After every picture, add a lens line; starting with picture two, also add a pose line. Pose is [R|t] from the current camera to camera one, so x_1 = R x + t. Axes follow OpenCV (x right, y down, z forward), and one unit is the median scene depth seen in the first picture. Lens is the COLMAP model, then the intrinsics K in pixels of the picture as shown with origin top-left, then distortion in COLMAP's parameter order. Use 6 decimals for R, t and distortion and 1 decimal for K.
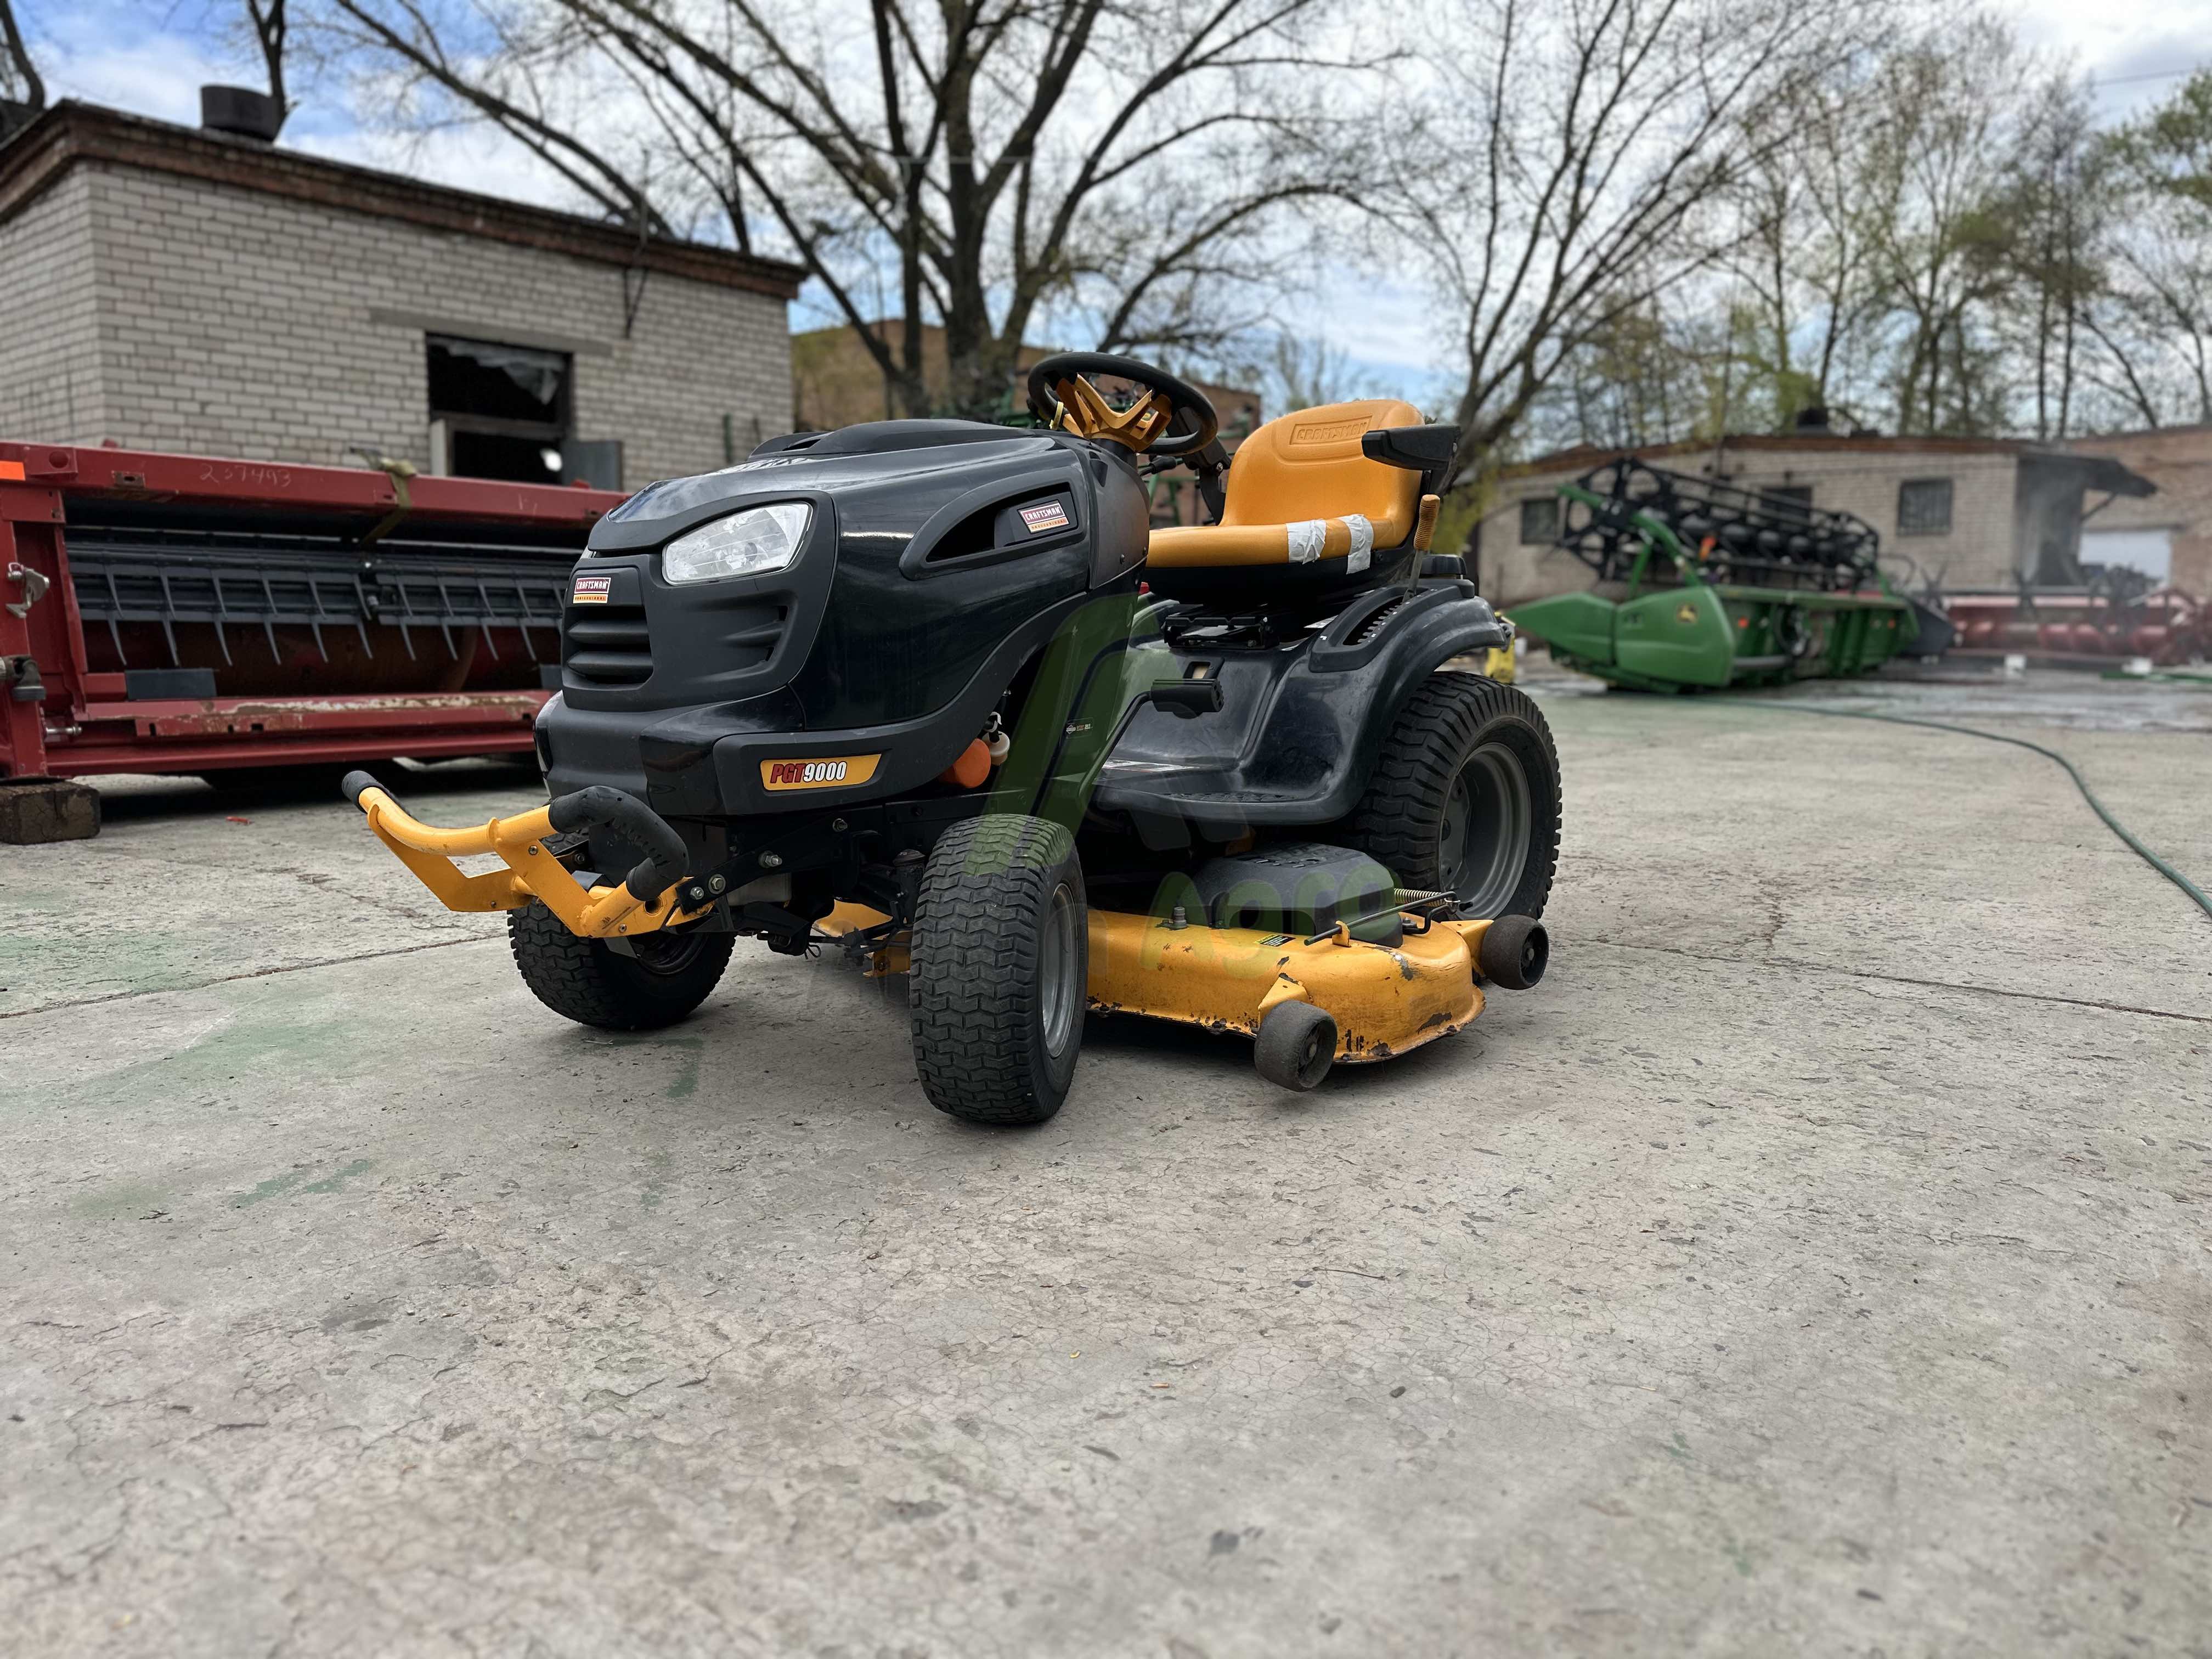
lens RADIAL K [[1567.2, 0, 1098.8], [0, 1567.2, 832.8], [0, 0, 1]] dist [0.035634, -0.042874]
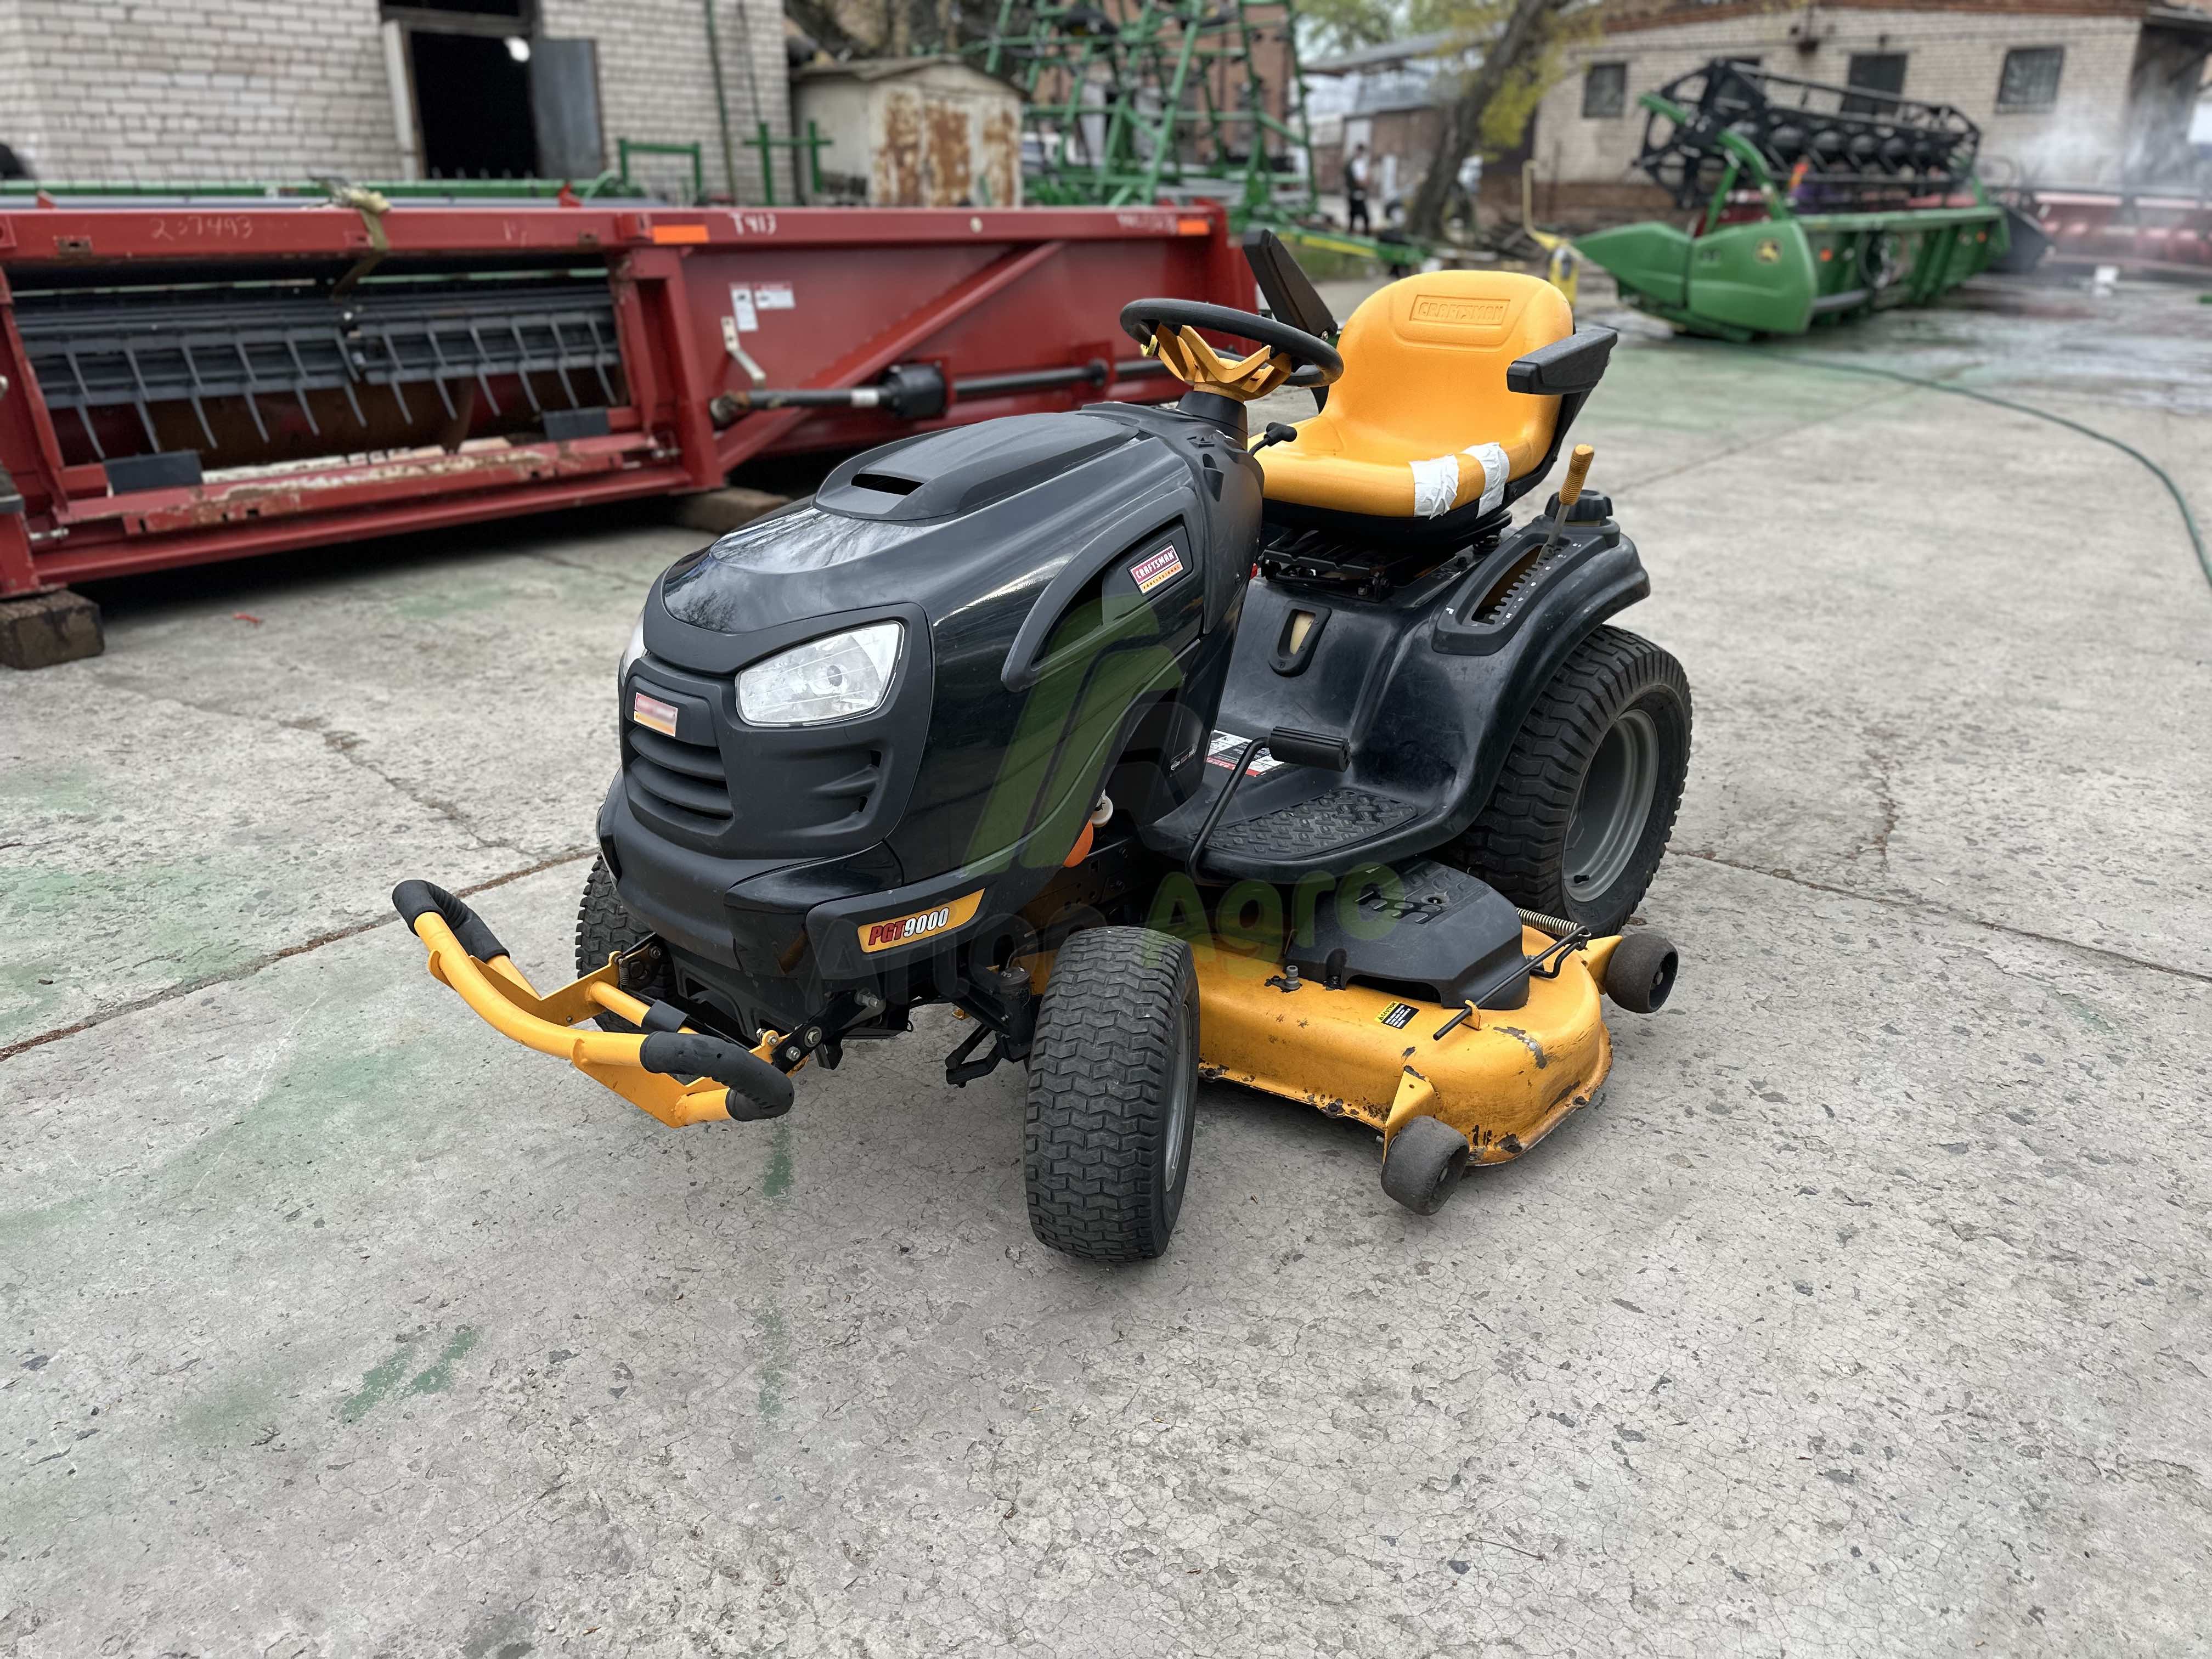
lens RADIAL K [[1578.1, 0, 1101.1], [0, 1578.1, 824.8], [0, 0, 1]] dist [0.013891, -0.014892]
pose [[0.999981, 0.002043, -0.005790, -0.051825], [-0.000525, 0.968017, 0.250885, -0.241443], [0.006117, -0.250877, 0.968000, 0.101184]]
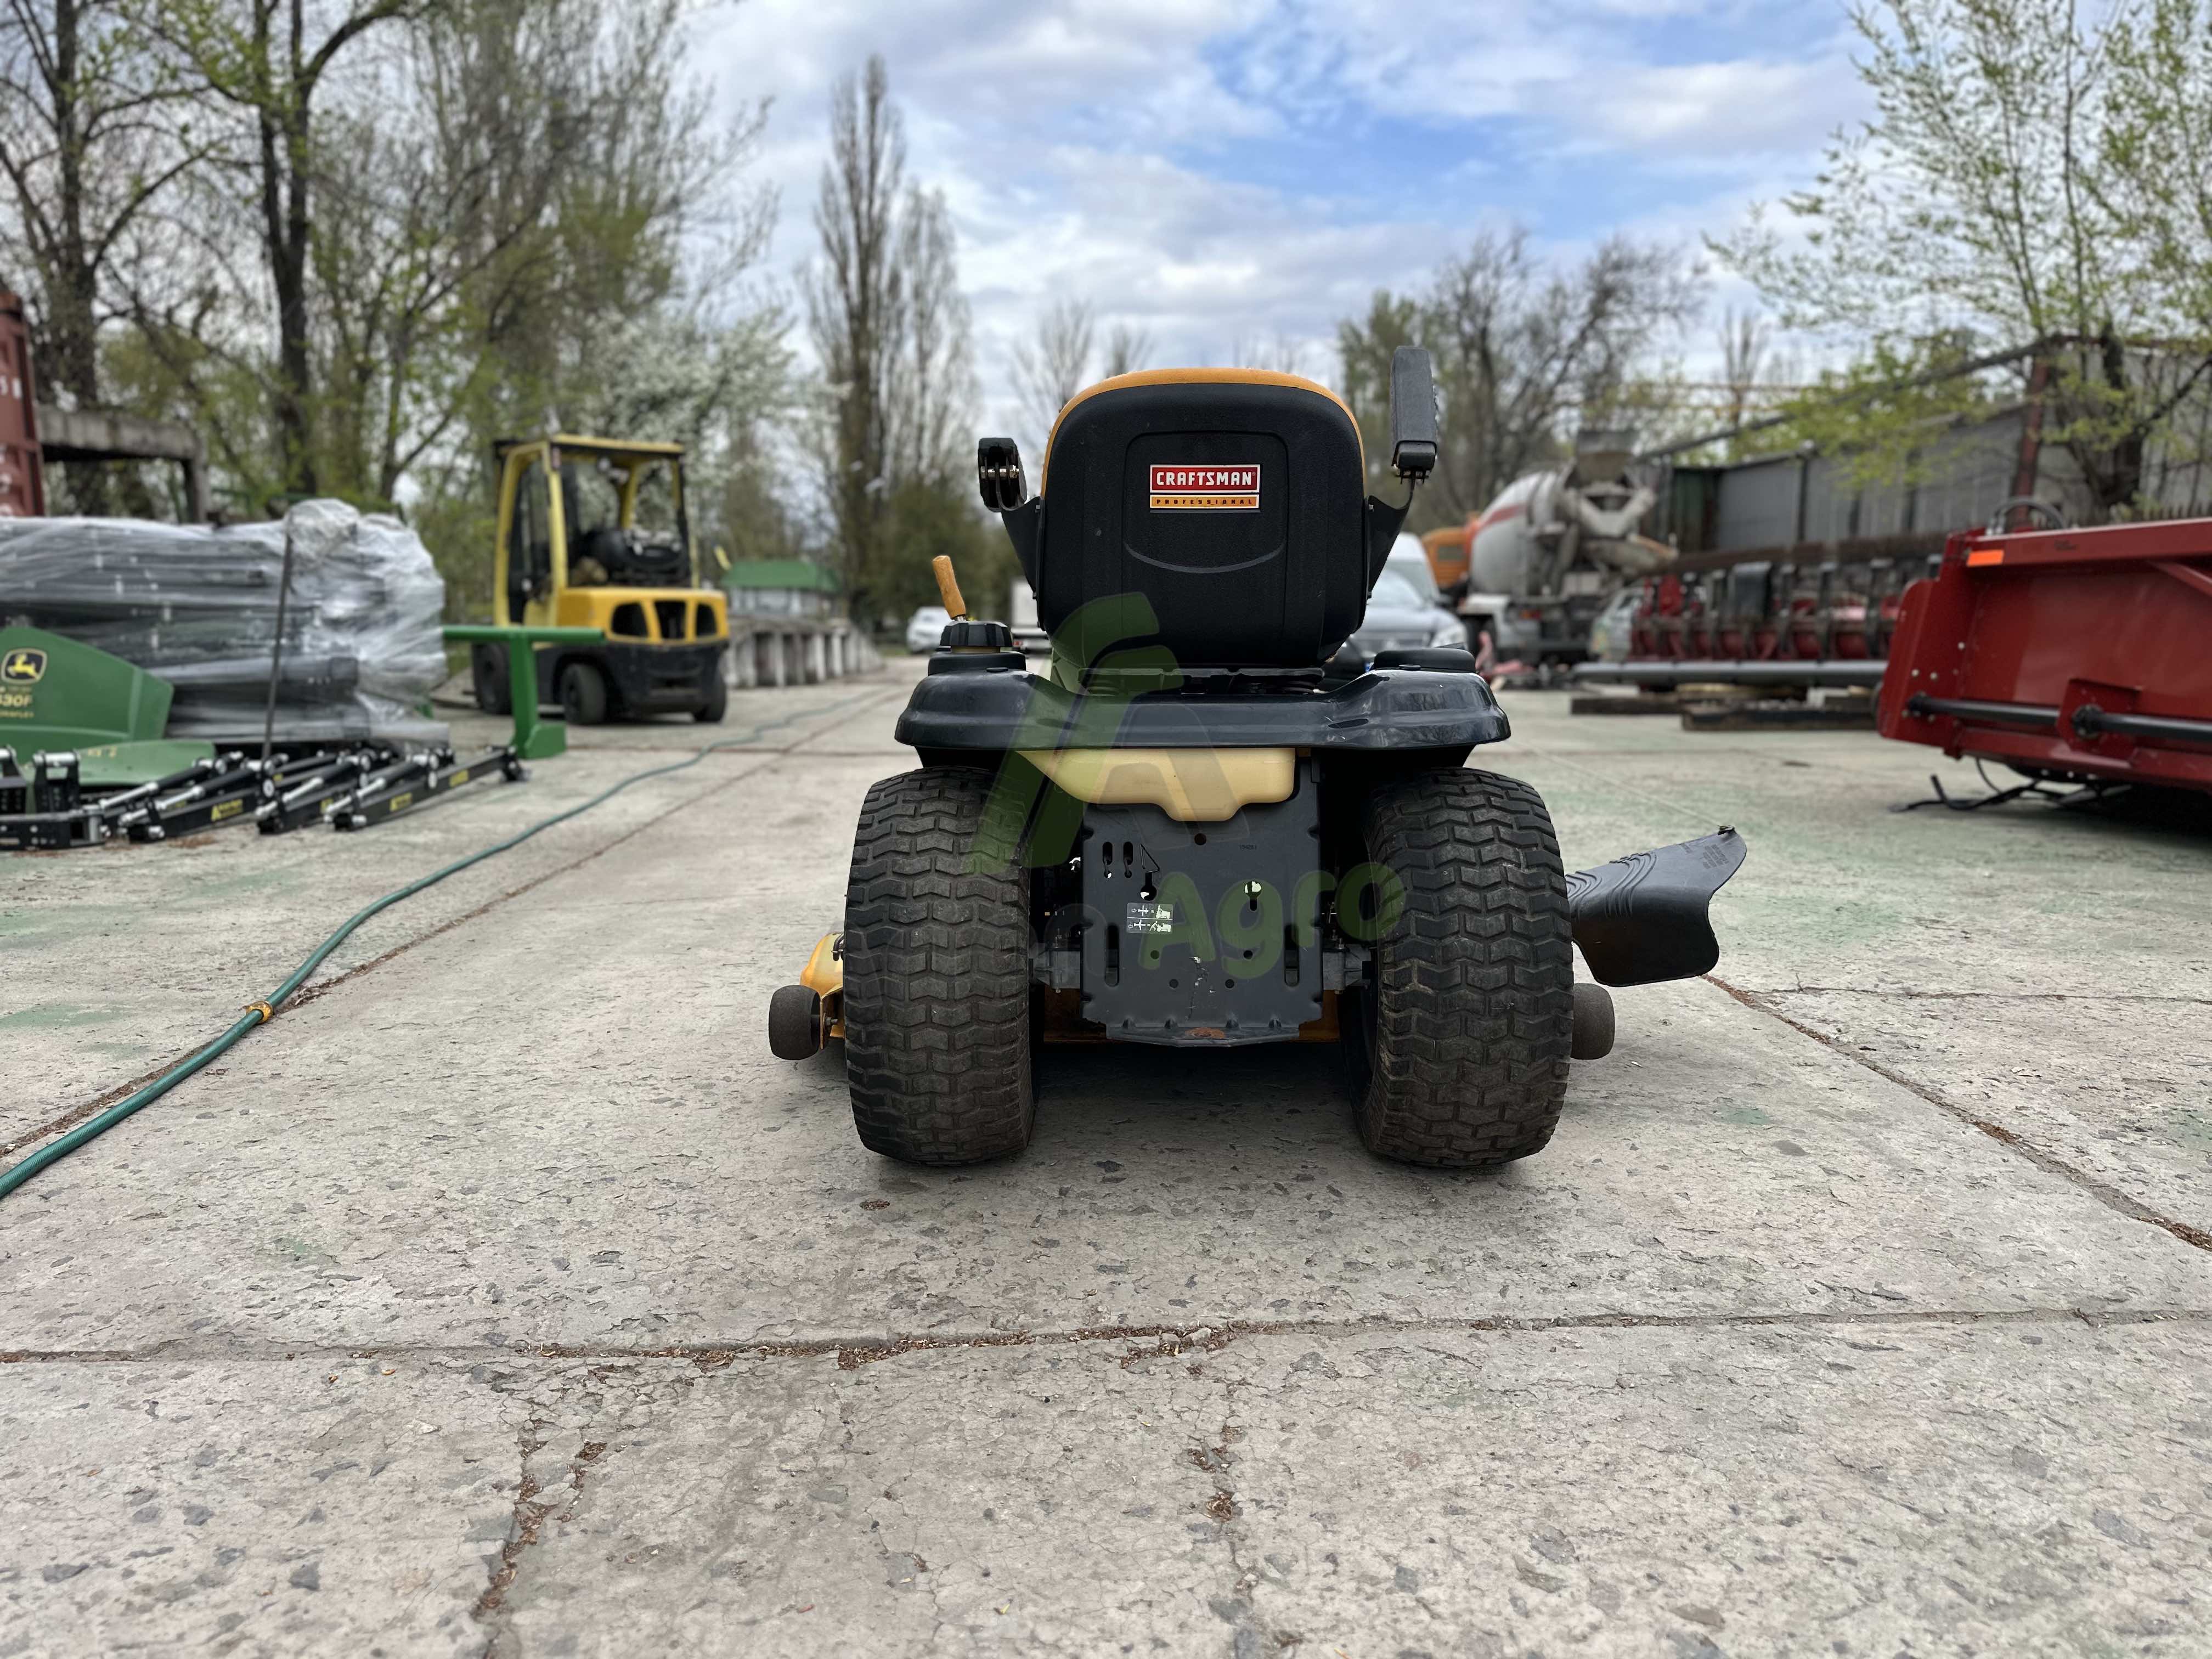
lens RADIAL K [[1565.6, 0, 1117.4], [0, 1565.6, 829.4], [0, 0, 1]] dist [0.062733, -0.076170]
pose [[-0.745574, 0.072606, -0.662456, 0.752452], [-0.101728, 0.969998, 0.220804, -0.280890], [0.658613, 0.232016, -0.715819, 1.786131]]
